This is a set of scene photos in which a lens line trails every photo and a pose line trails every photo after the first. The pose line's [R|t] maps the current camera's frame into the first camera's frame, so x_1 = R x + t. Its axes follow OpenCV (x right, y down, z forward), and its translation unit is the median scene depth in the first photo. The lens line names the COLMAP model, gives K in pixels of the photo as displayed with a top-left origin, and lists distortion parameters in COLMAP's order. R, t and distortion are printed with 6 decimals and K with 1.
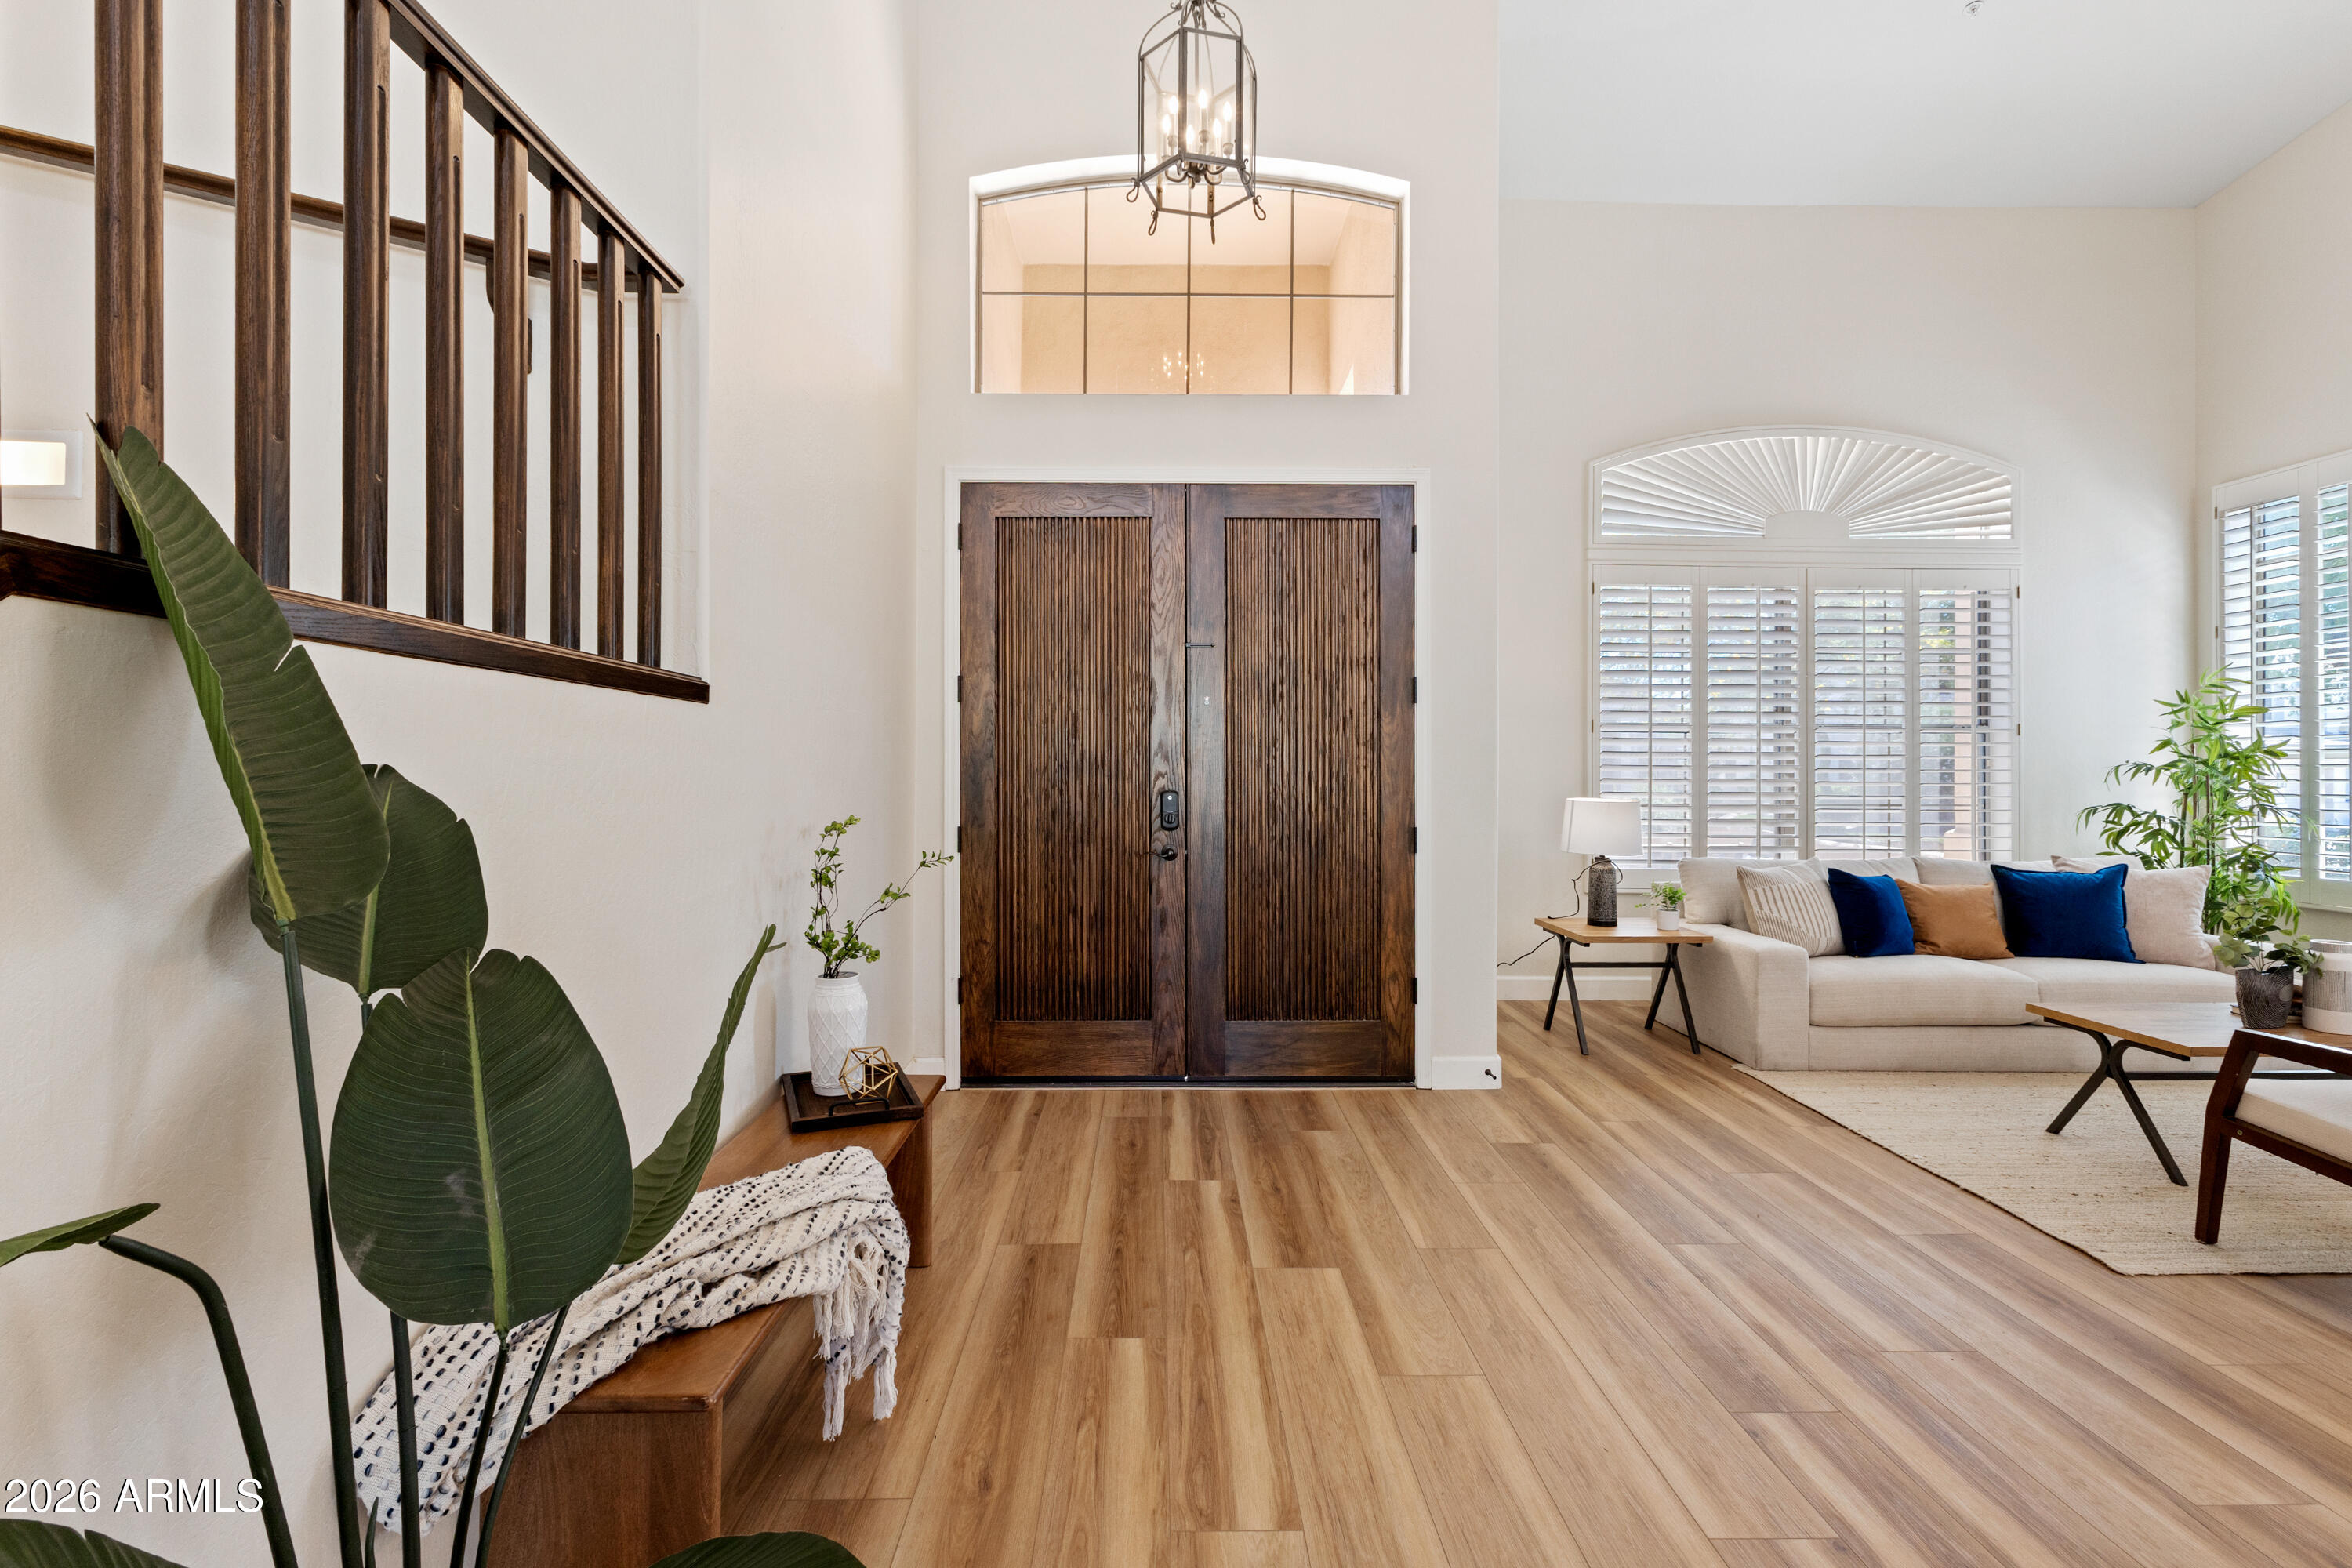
lens RADIAL K [[1043.7, 0, 1181.7], [0, 1043.7, 783.7], [0, 0, 1]] dist [-0.004134, 0.004082]
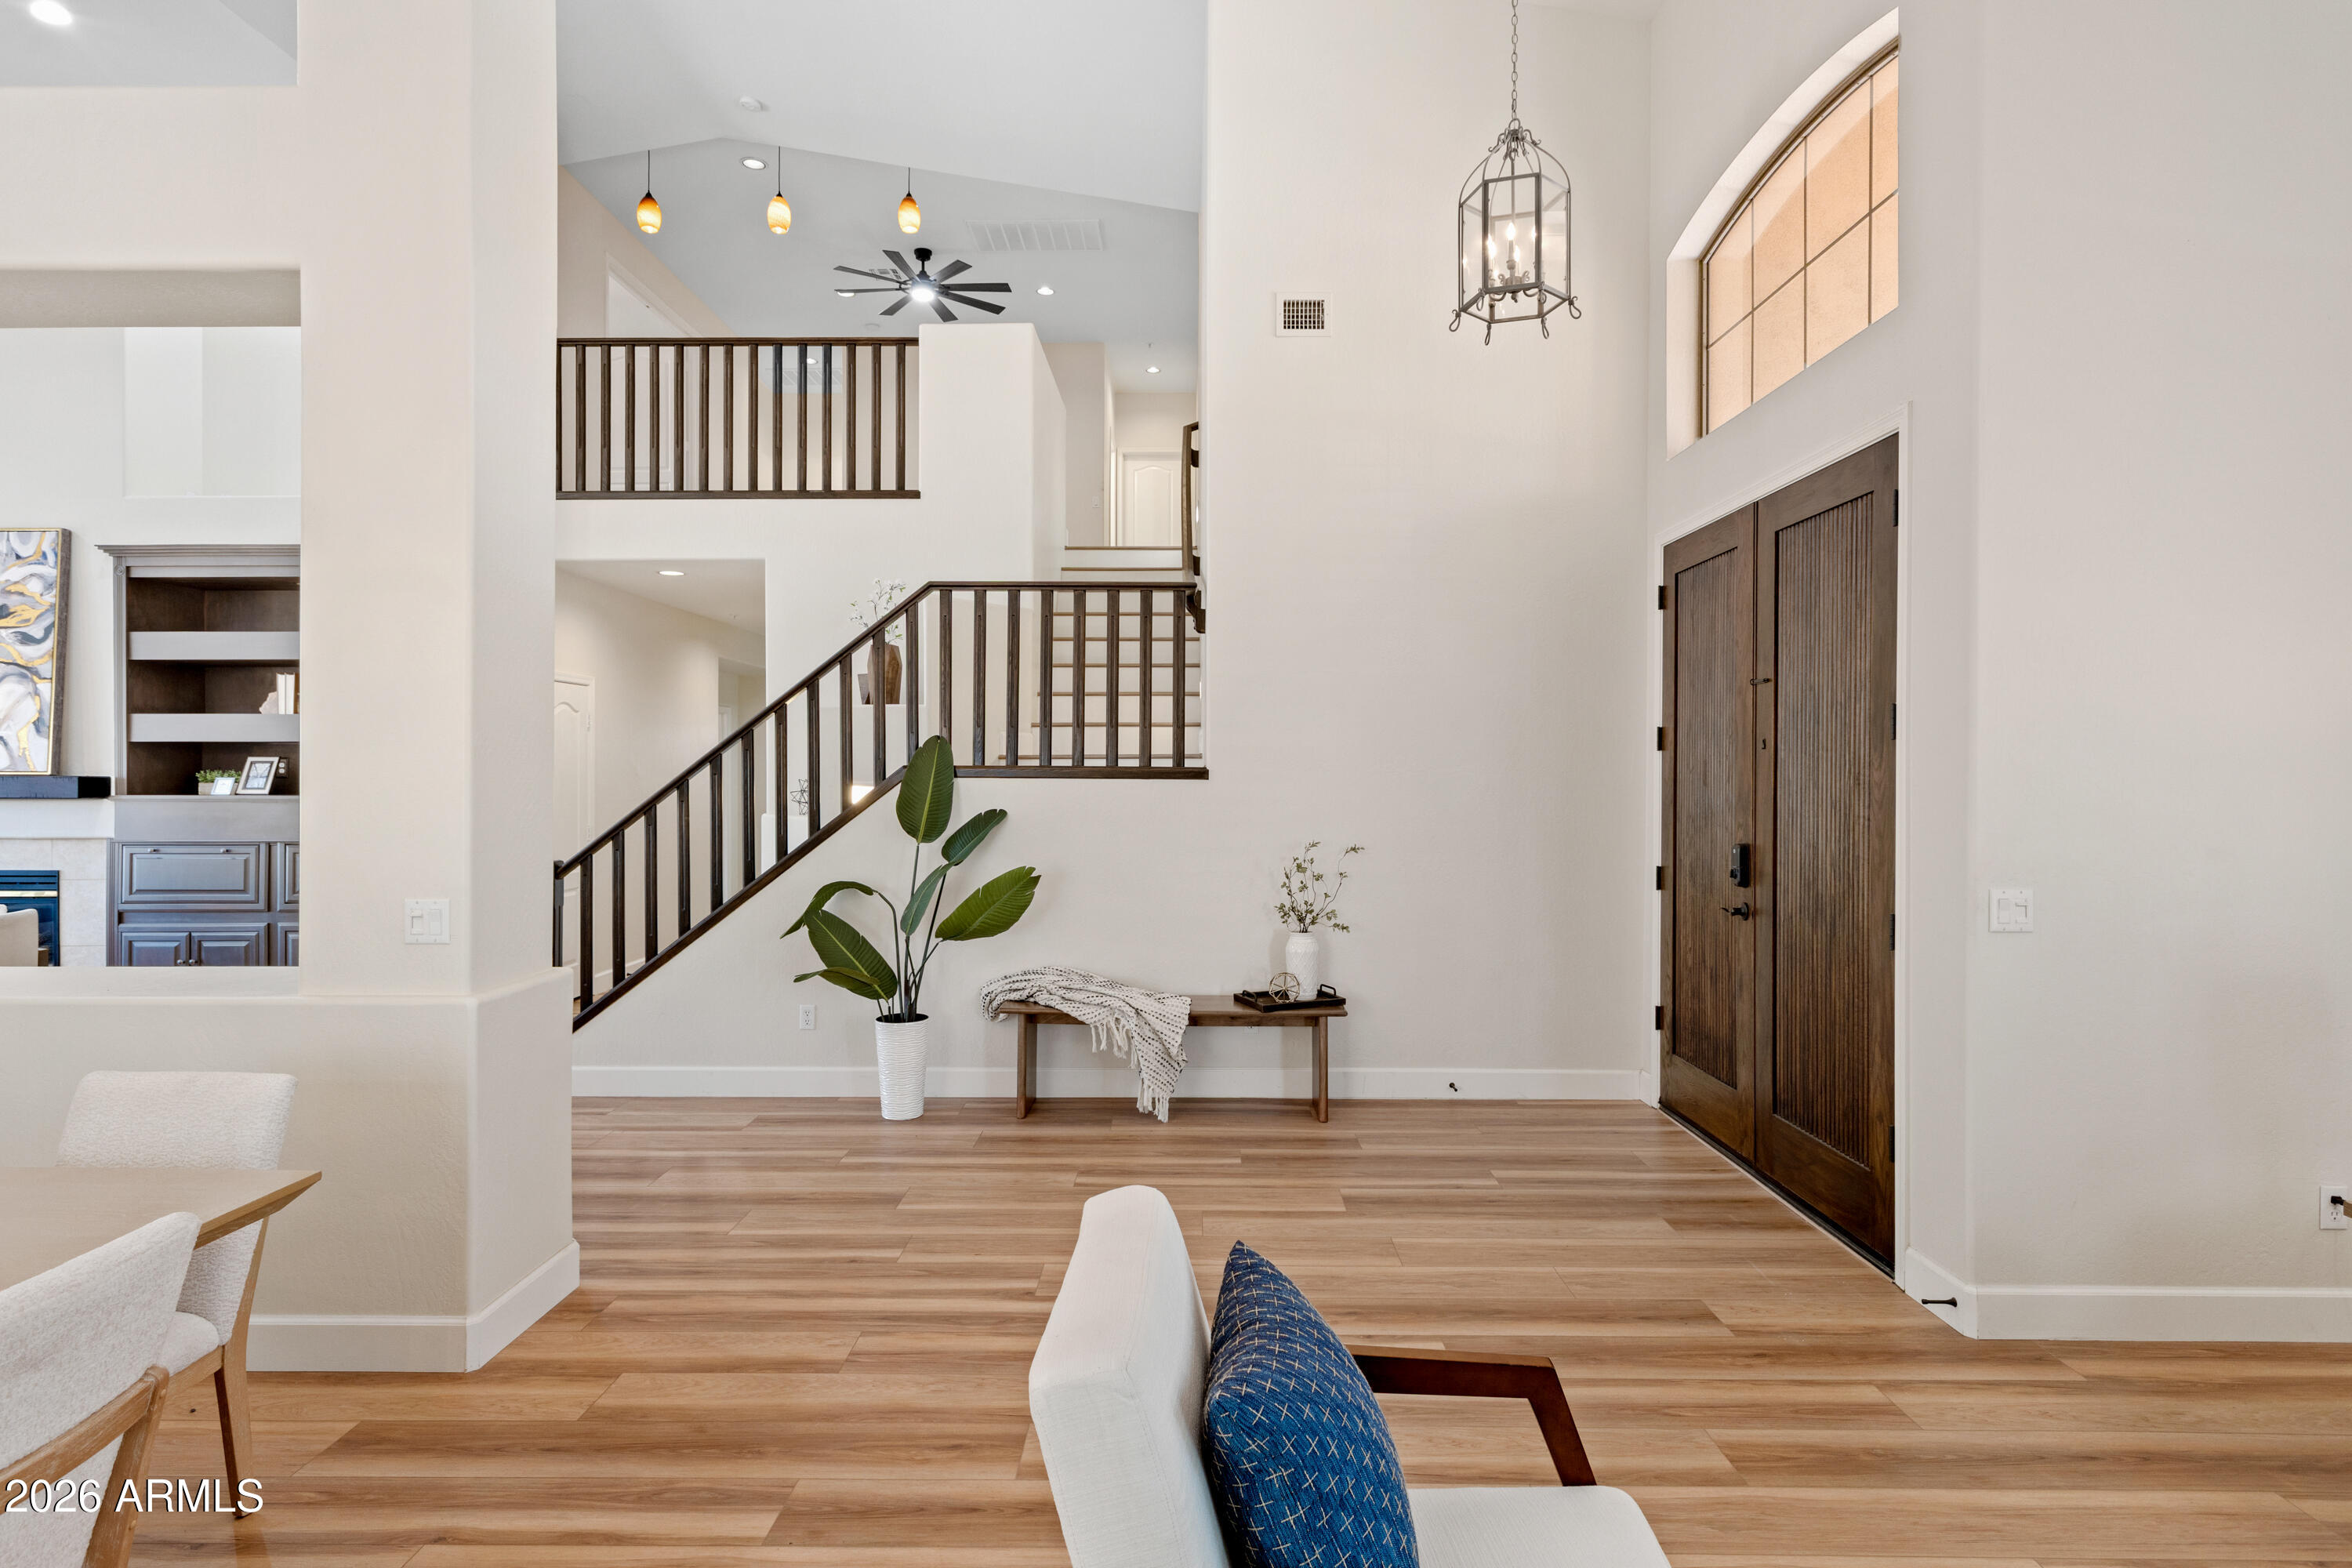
lens RADIAL K [[1252.5, 0, 1175.7], [0, 1252.5, 777.9], [0, 0, 1]] dist [0.003948, 0.001588]
pose [[-0.029703, 0.000237, -0.999559, 1.286792], [-0.022342, 0.999750, 0.000901, -0.045216], [0.999309, 0.022359, -0.029691, 0.631958]]
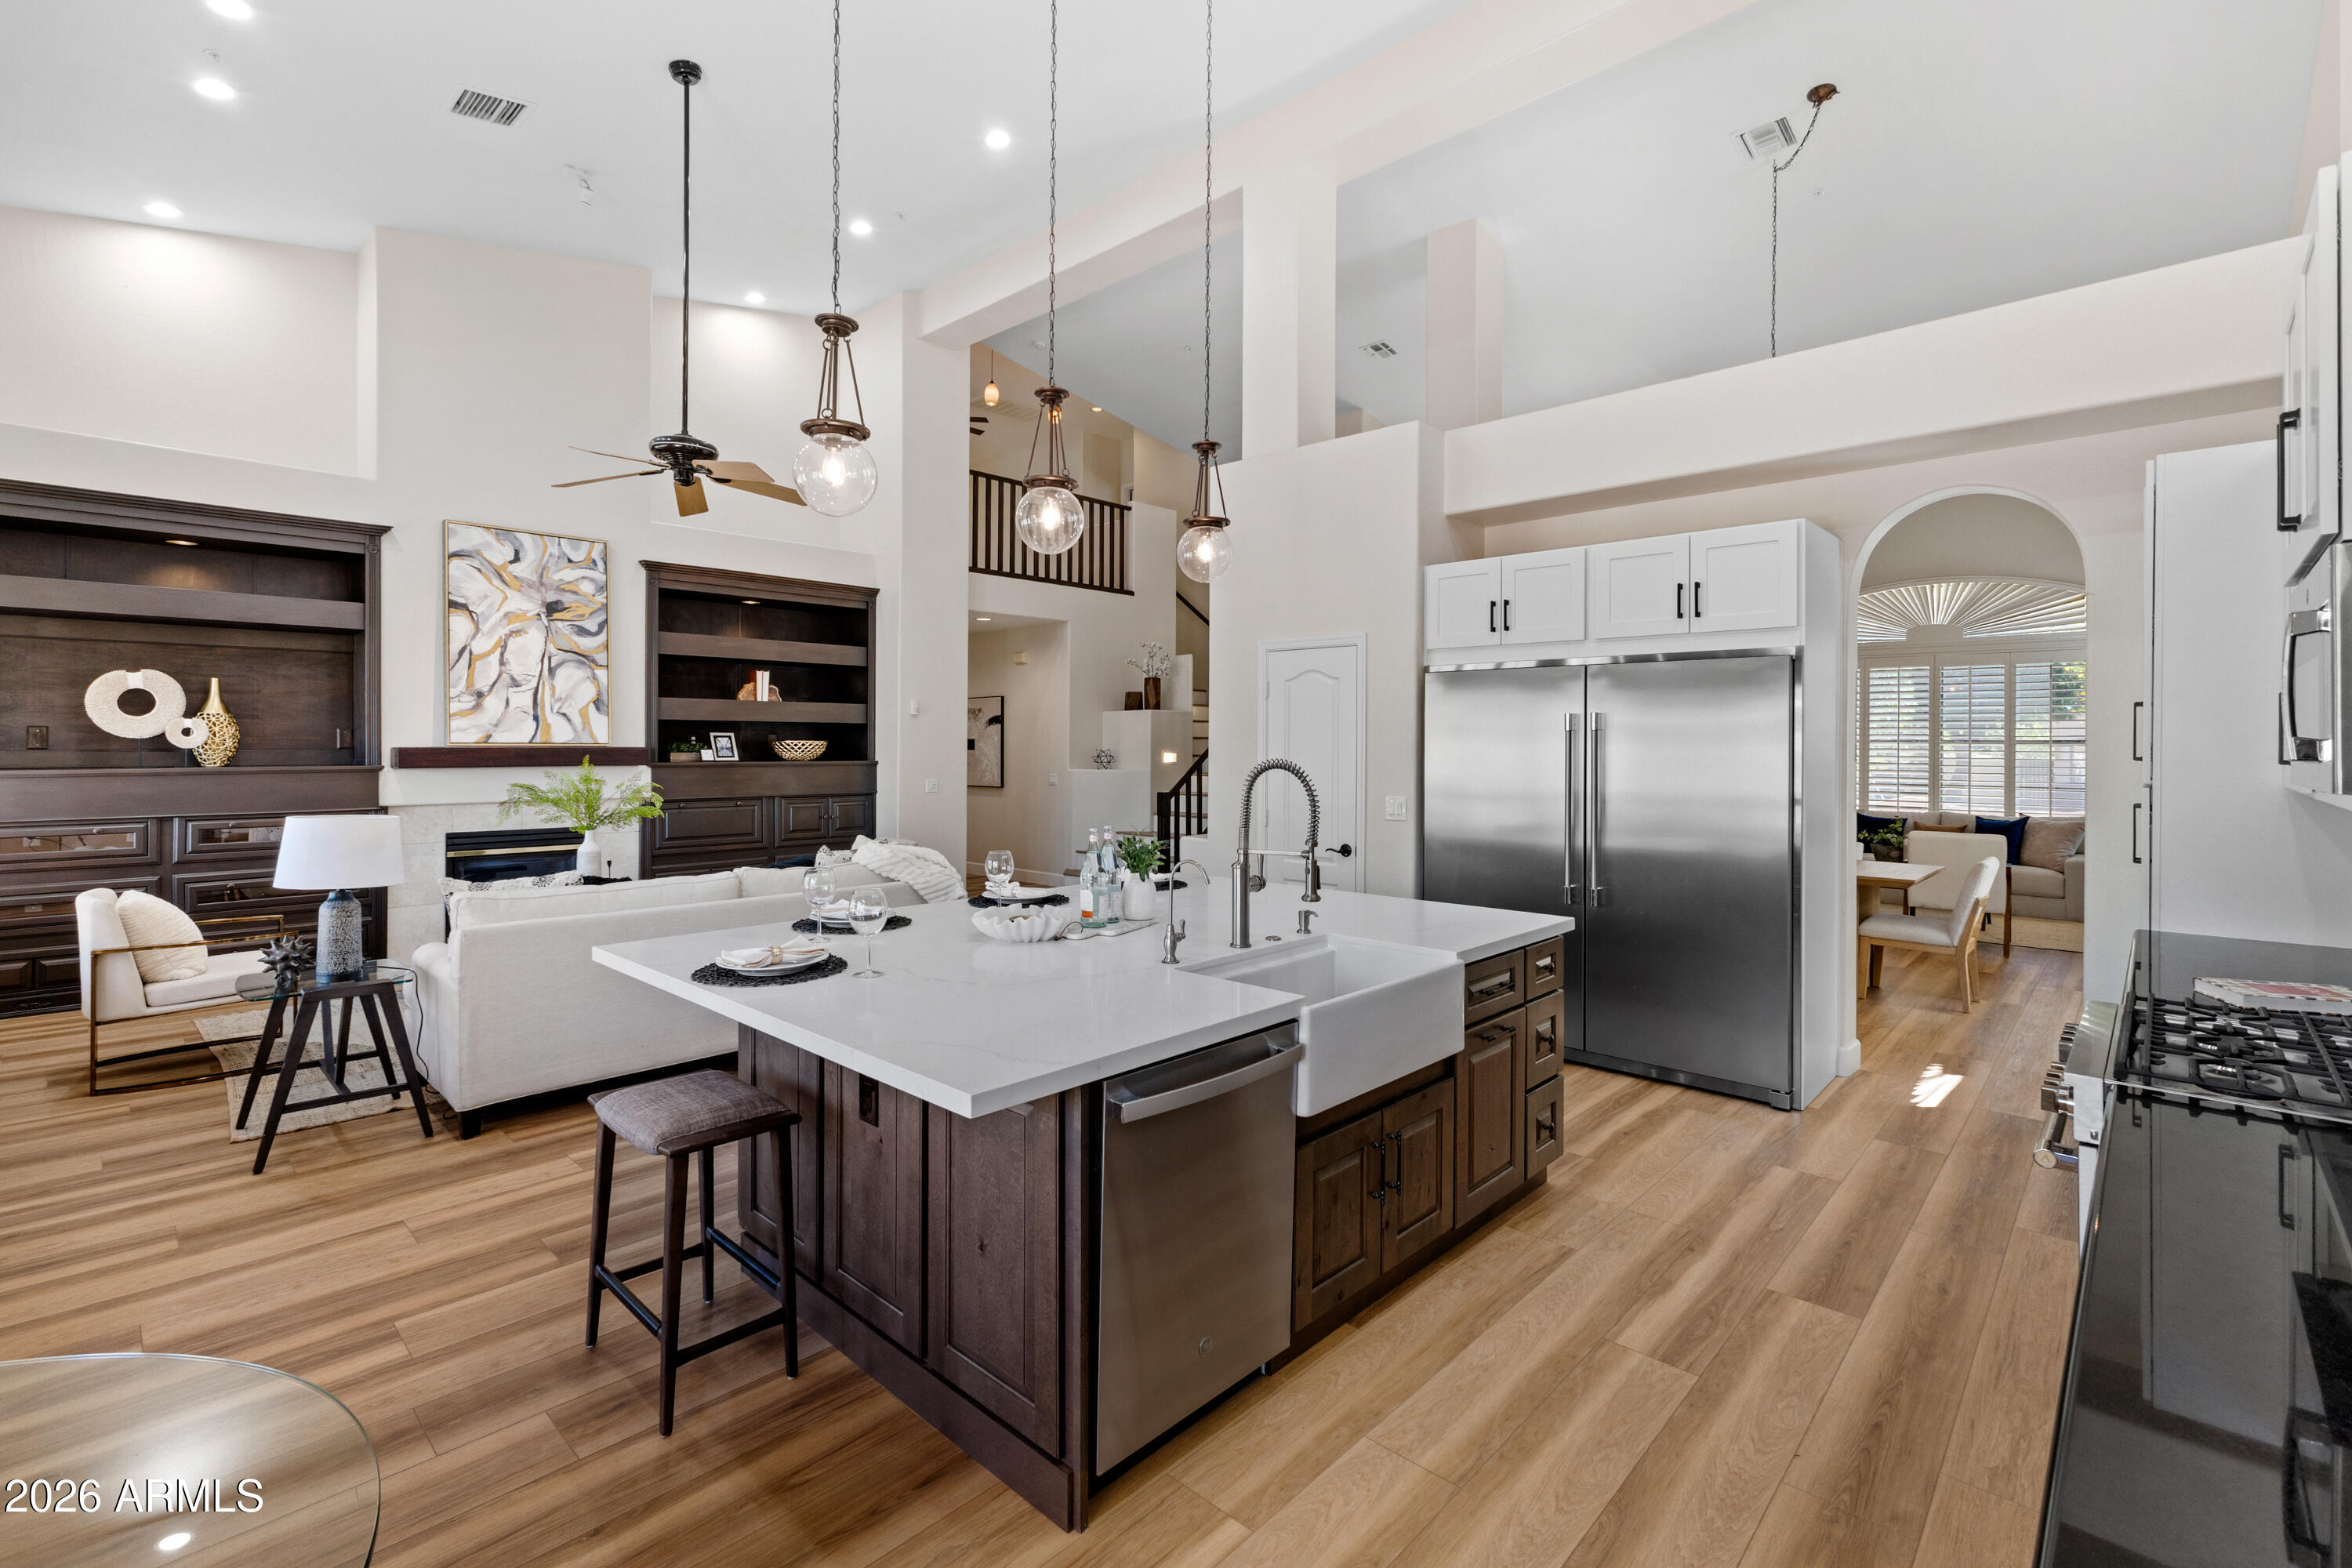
lens RADIAL K [[1043.7, 0, 1170.8], [0, 1043.7, 752.7], [0, 0, 1]] dist [-0.004134, 0.004082]
pose [[0.711702, 0.009985, -0.702410, 1.528182], [-0.020950, 0.999756, -0.007015, -0.002031], [0.702169, 0.019708, 0.711738, -2.032455]]
